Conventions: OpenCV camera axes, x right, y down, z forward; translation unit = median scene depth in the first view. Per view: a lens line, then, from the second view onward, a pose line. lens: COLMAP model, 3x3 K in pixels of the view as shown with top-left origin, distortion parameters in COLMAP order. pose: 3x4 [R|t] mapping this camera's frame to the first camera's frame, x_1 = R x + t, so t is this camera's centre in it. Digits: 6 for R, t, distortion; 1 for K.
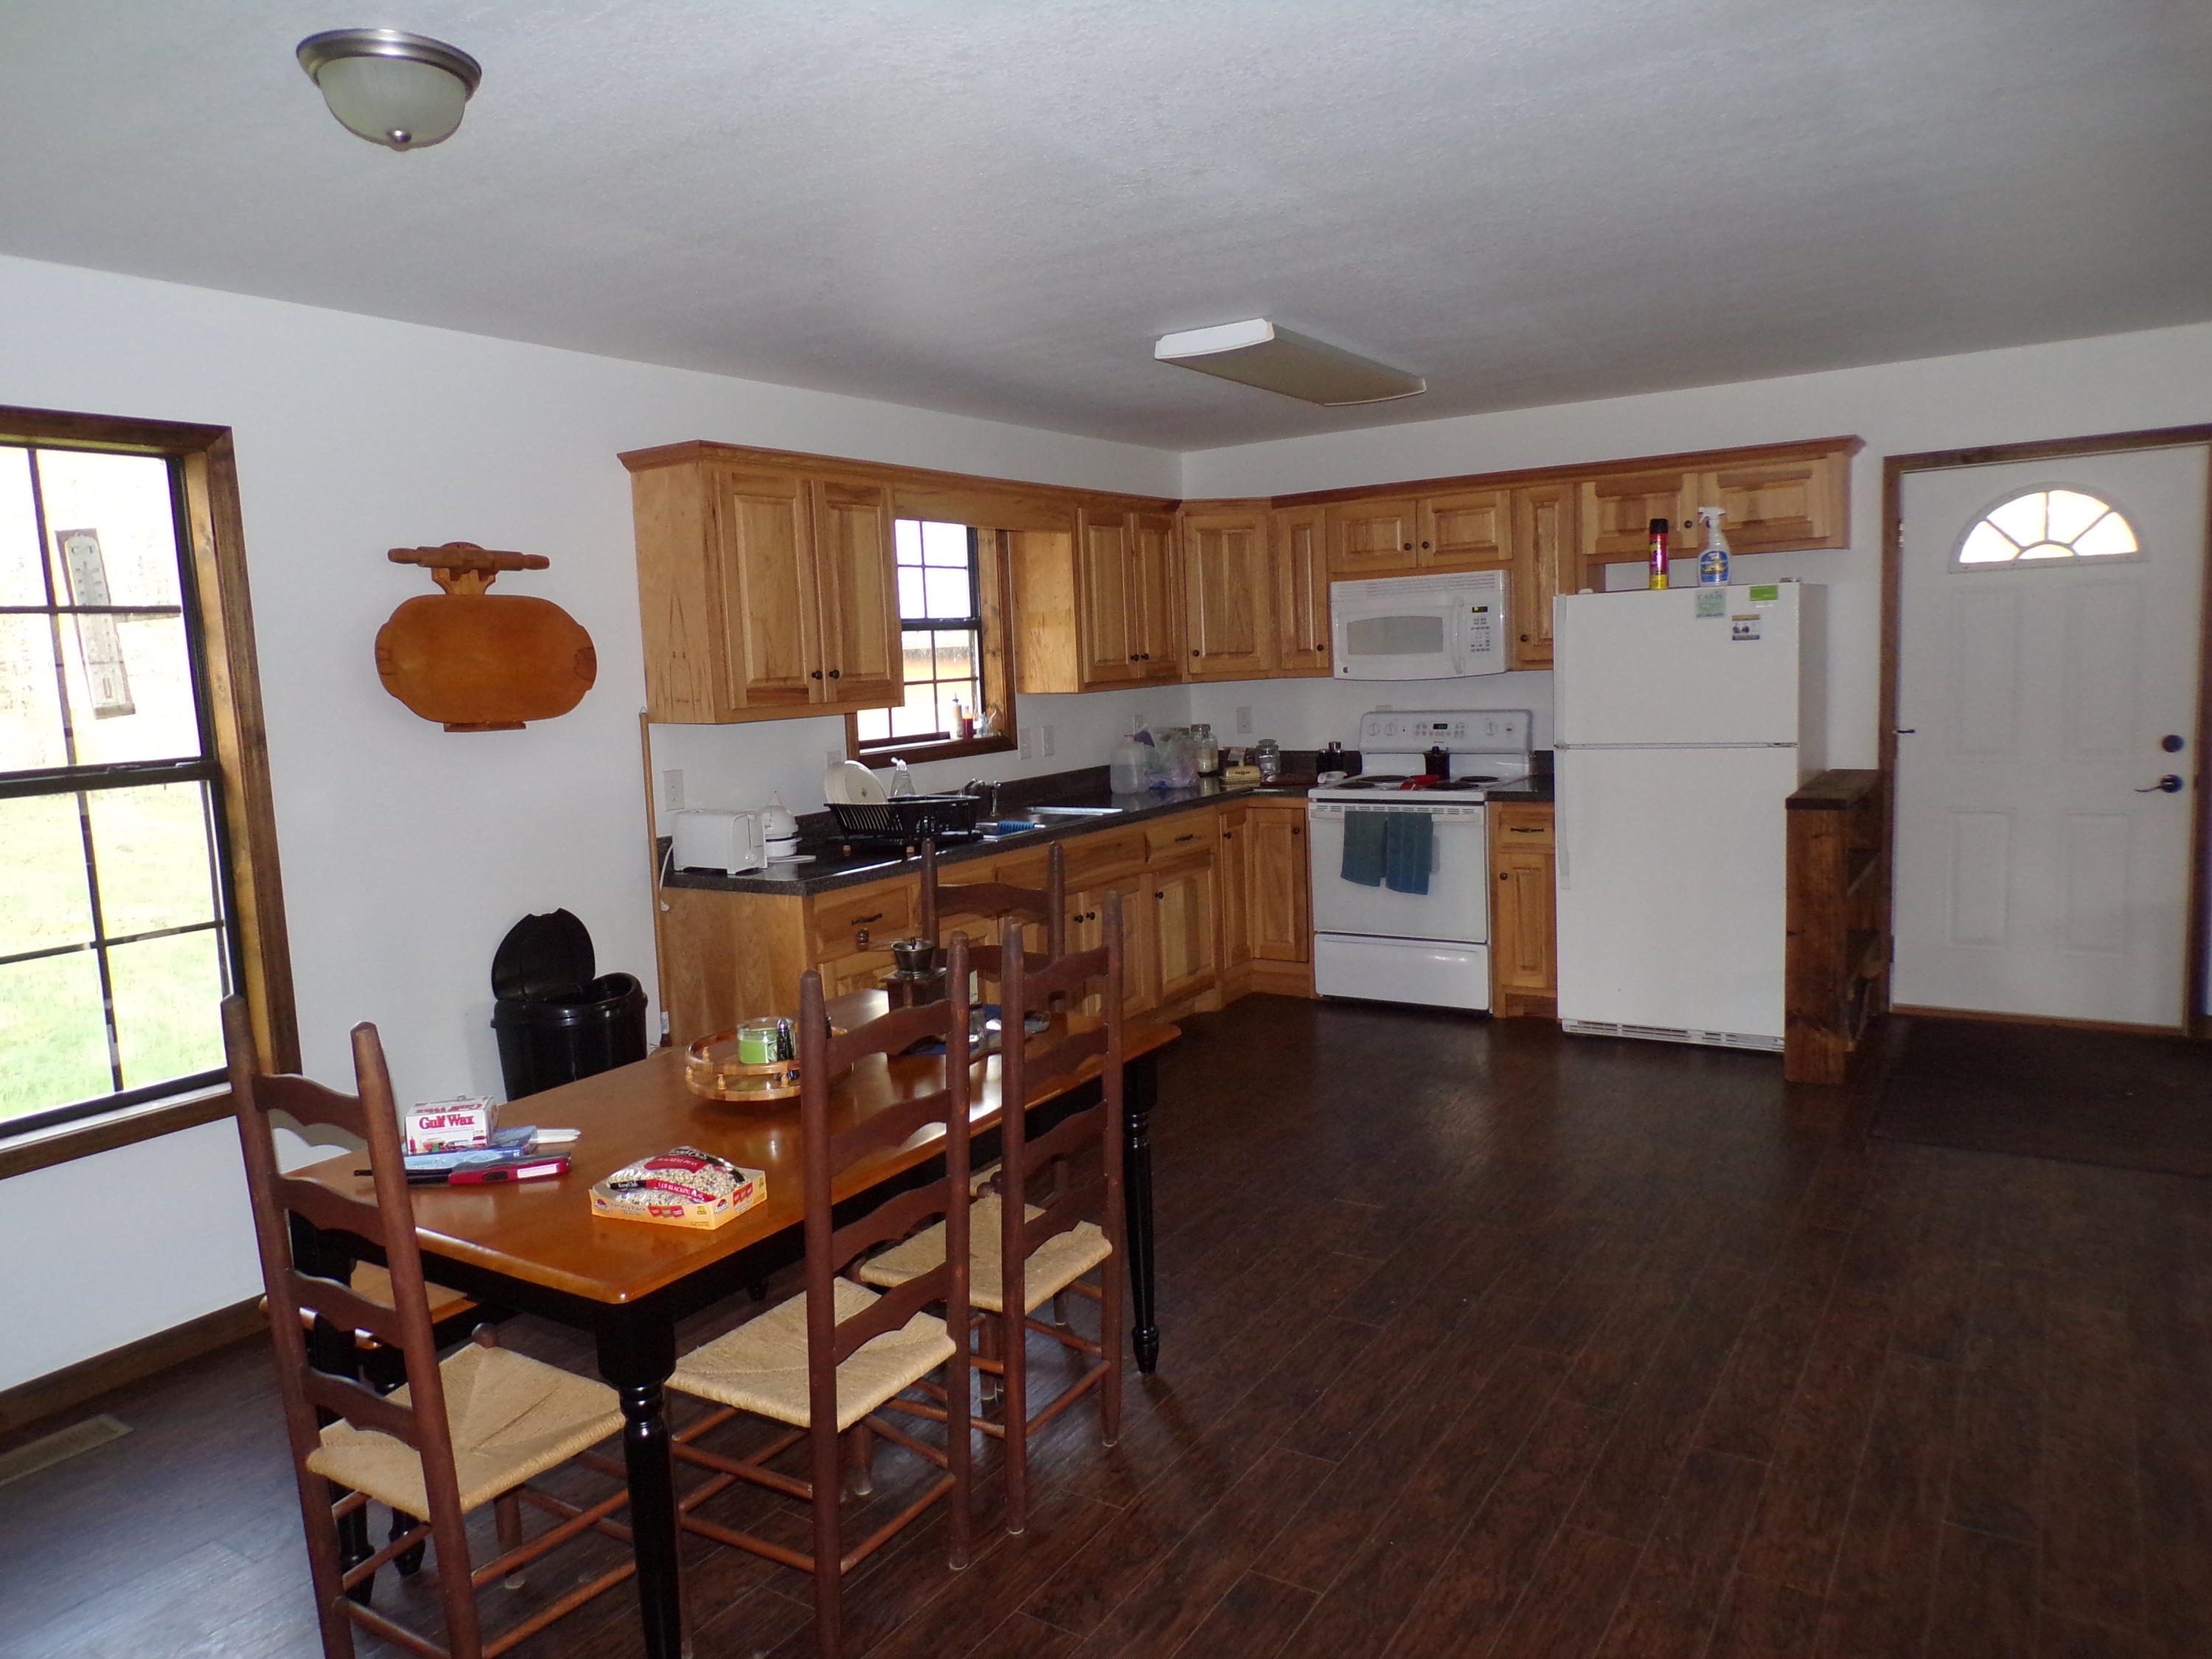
lens RADIAL K [[1489.7, 0, 1101.0], [0, 1489.7, 827.2], [0, 0, 1]] dist [-0.026829, 0.019563]
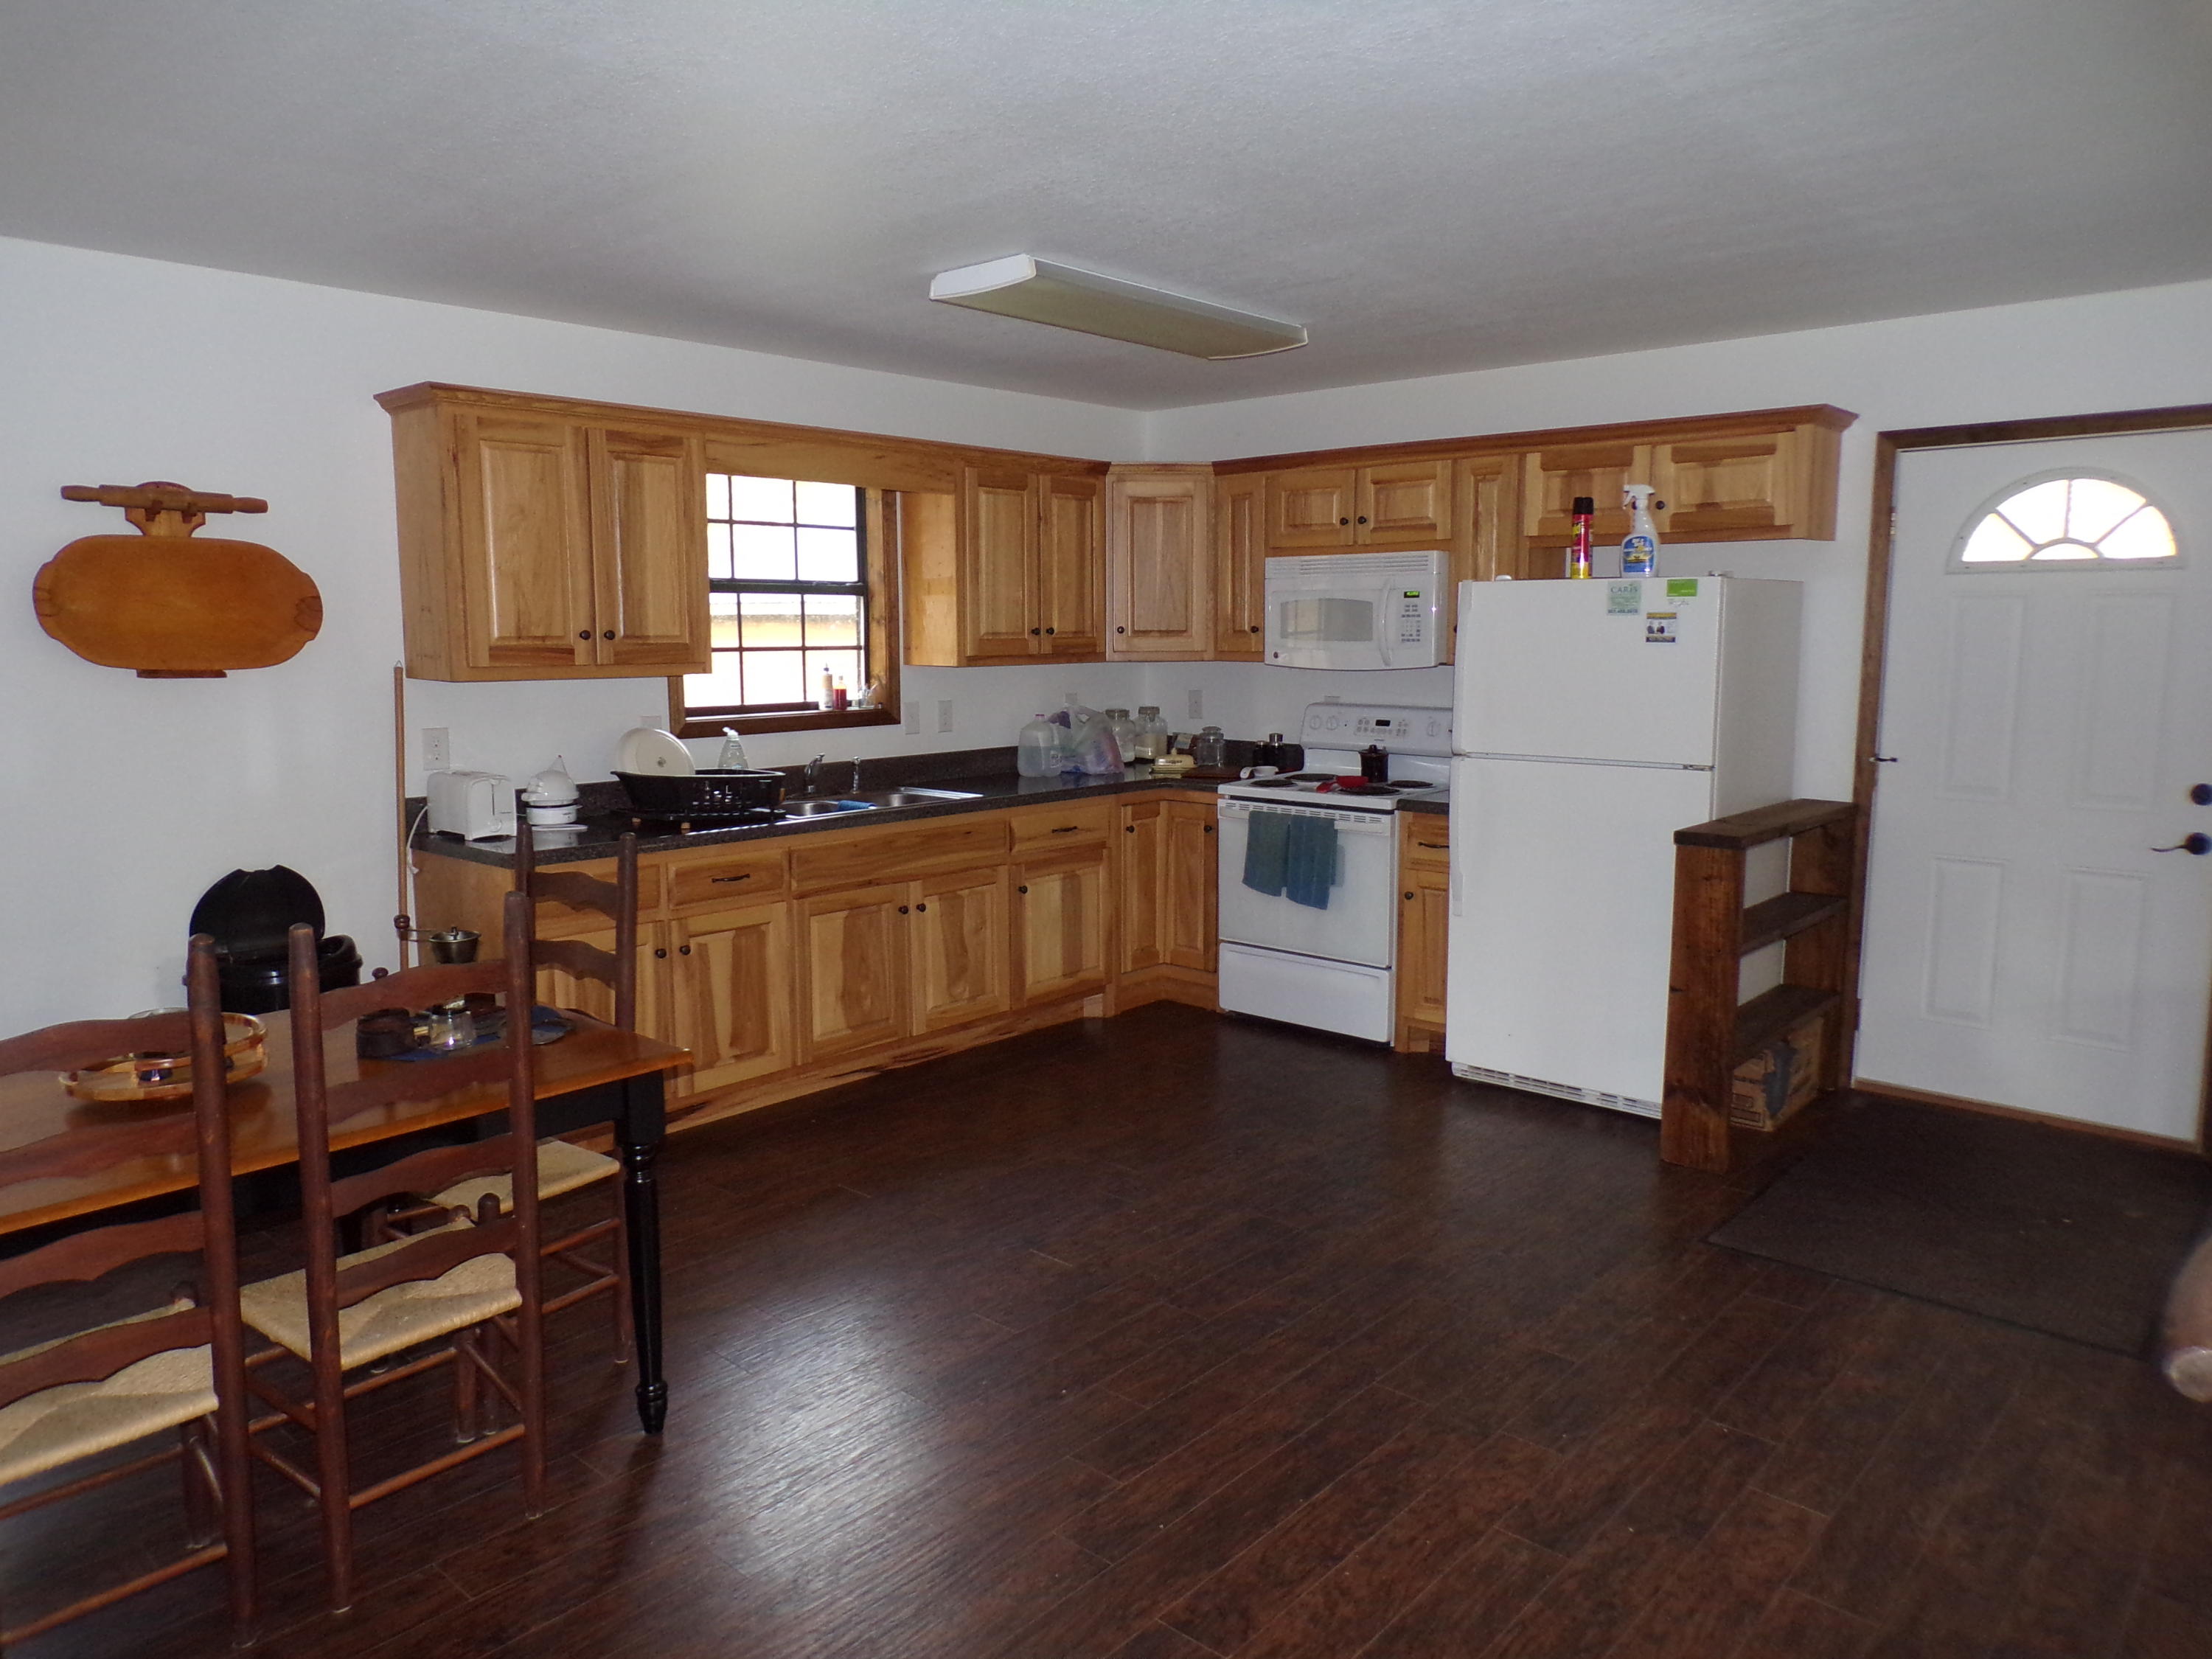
lens RADIAL K [[1489.7, 0, 1110.9], [0, 1489.7, 832.9], [0, 0, 1]] dist [-0.026829, 0.019563]
pose [[0.986145, 0.064875, -0.152674, 0.249981], [-0.061026, 0.997692, 0.029765, -0.022057], [0.154252, -0.020036, 0.987828, 0.101114]]
